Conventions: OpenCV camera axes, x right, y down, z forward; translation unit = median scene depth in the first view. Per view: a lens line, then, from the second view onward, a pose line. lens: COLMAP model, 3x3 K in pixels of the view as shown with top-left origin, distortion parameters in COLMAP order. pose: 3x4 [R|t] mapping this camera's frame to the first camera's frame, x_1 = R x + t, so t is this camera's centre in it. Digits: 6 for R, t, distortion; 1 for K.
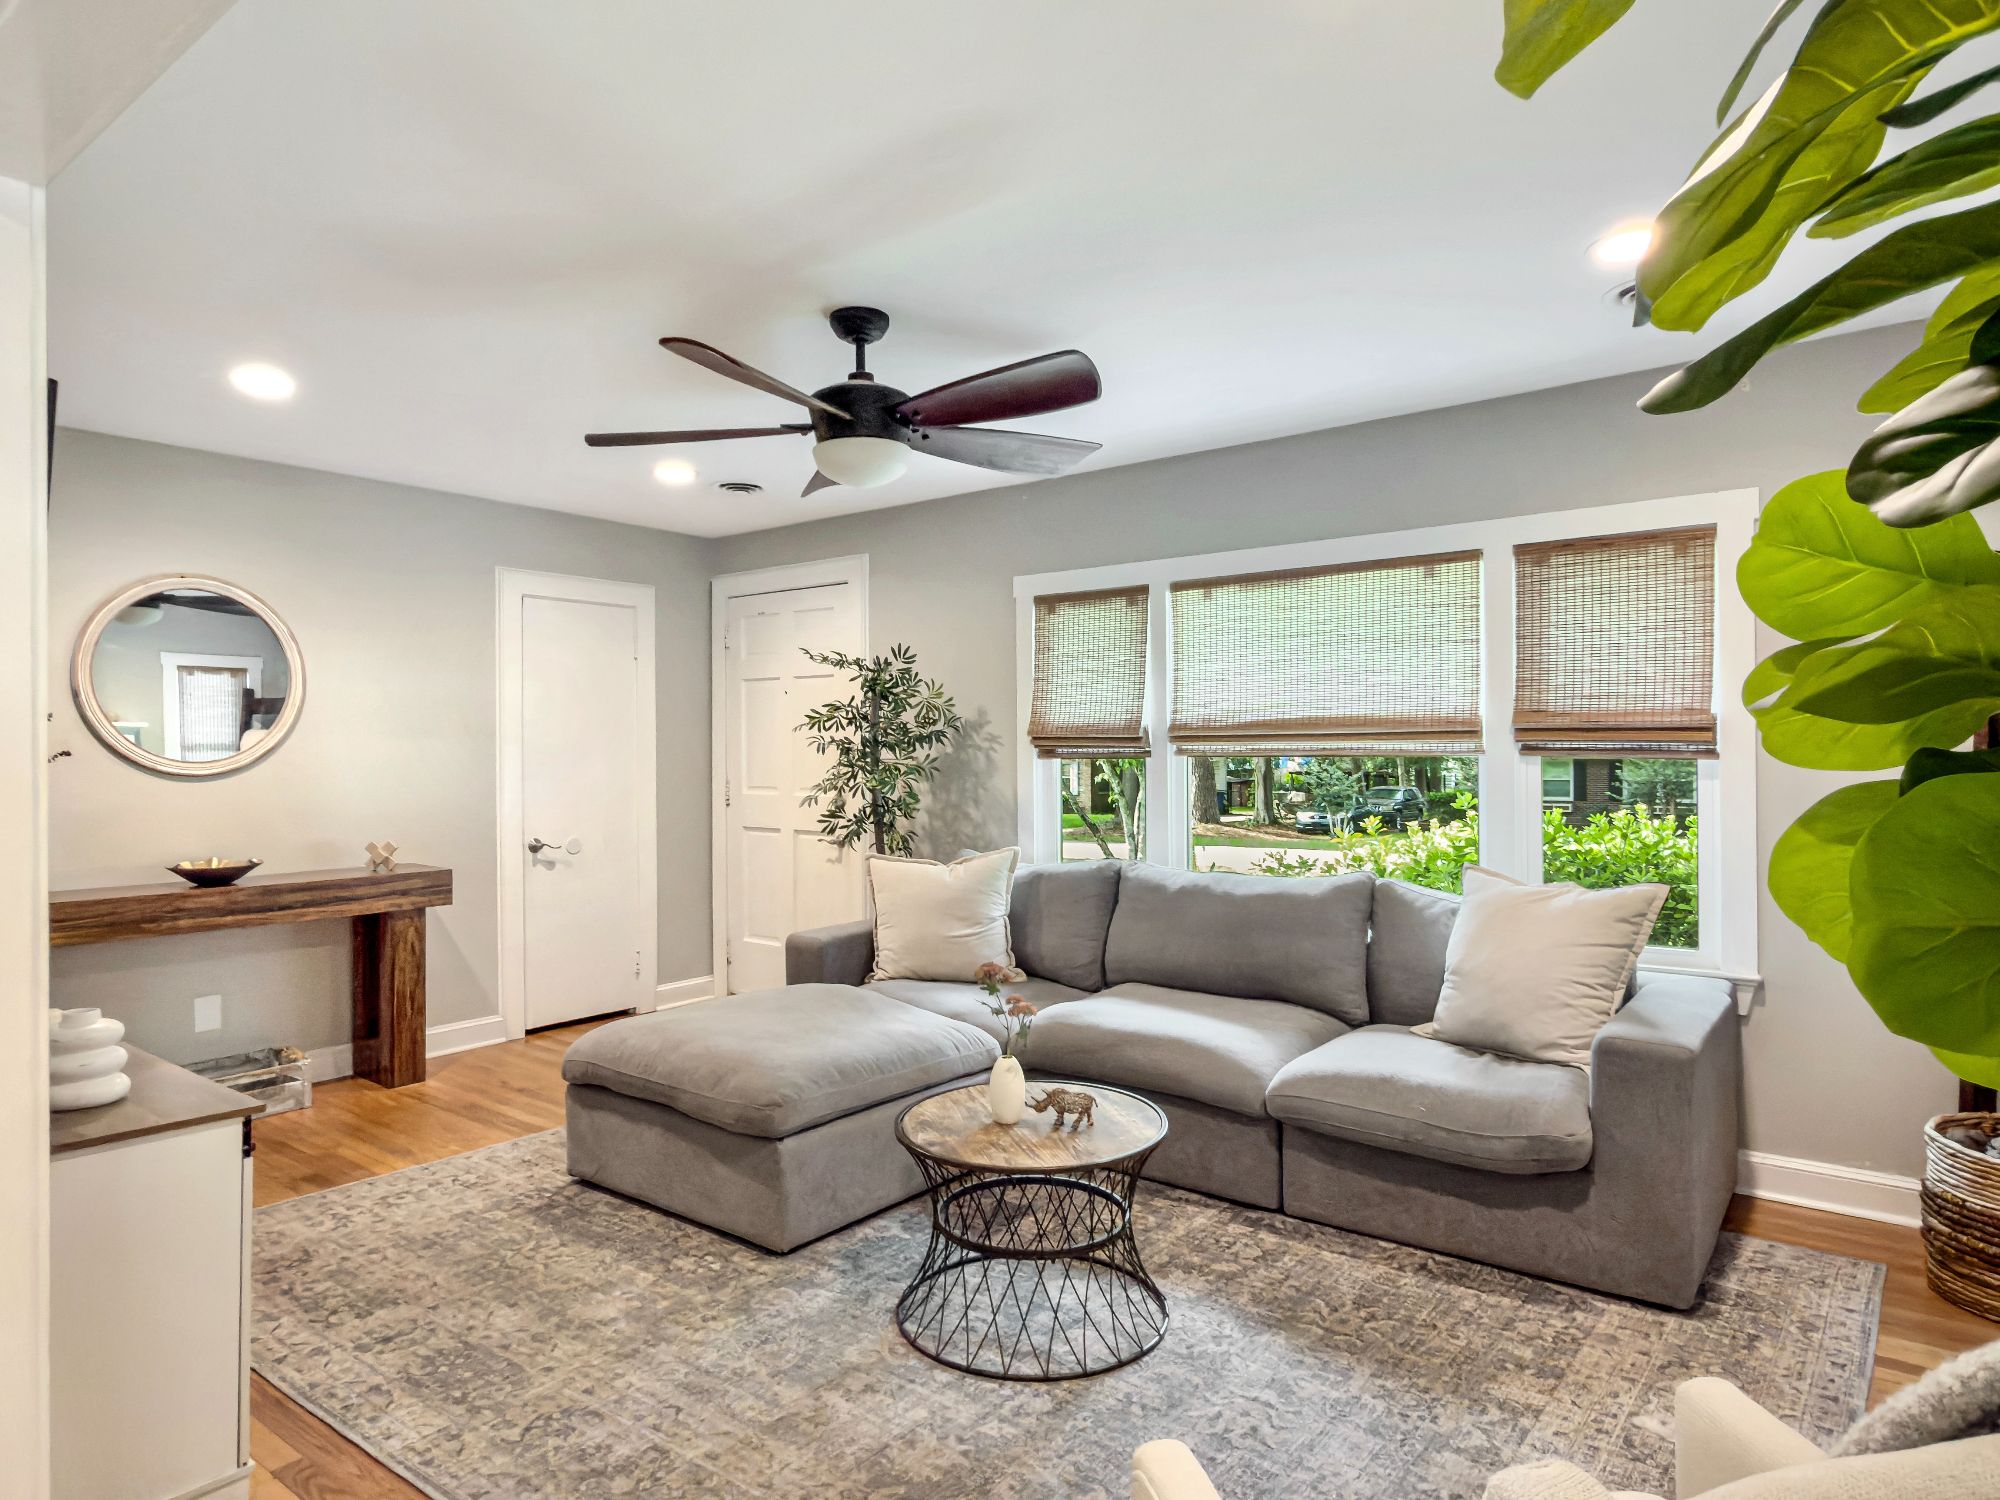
lens RADIAL K [[1192.6, 0, 1002.8], [0, 1192.6, 757.5], [0, 0, 1]] dist [-0.000068, 0.000905]
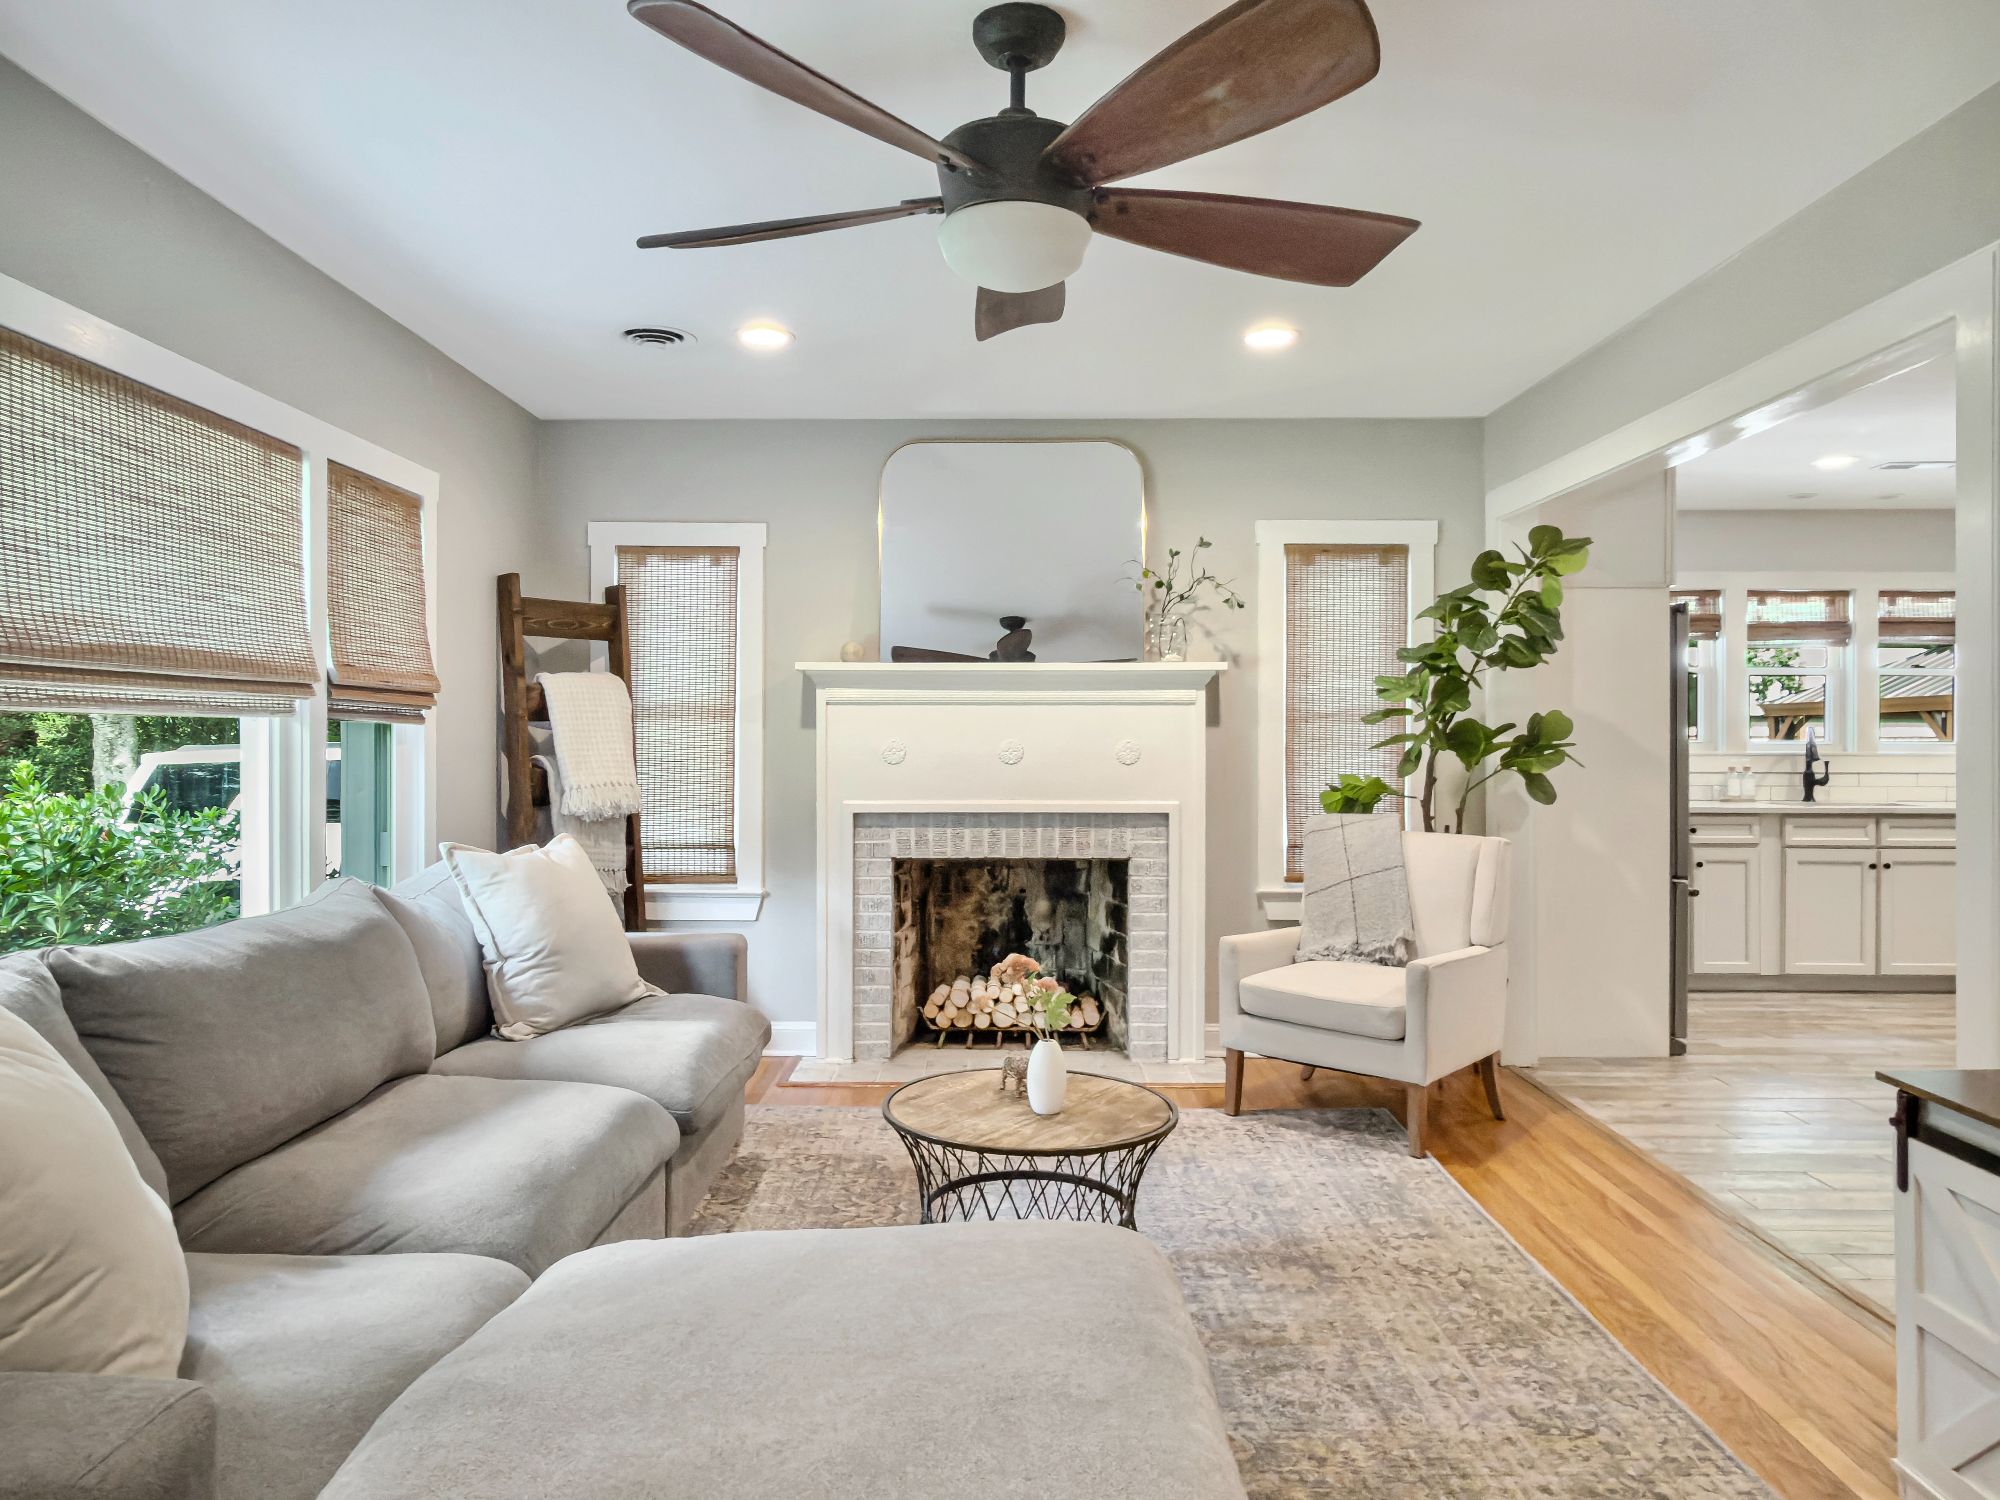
lens RADIAL K [[1286.9, 0, 1002.2], [0, 1286.9, 737.2], [0, 0, 1]] dist [0.004608, 0.001506]
pose [[-0.606292, 0.002655, 0.795238, -0.782341], [0.003207, 0.999994, -0.000893, 0.020361], [-0.795236, 0.002008, -0.606297, 1.674092]]
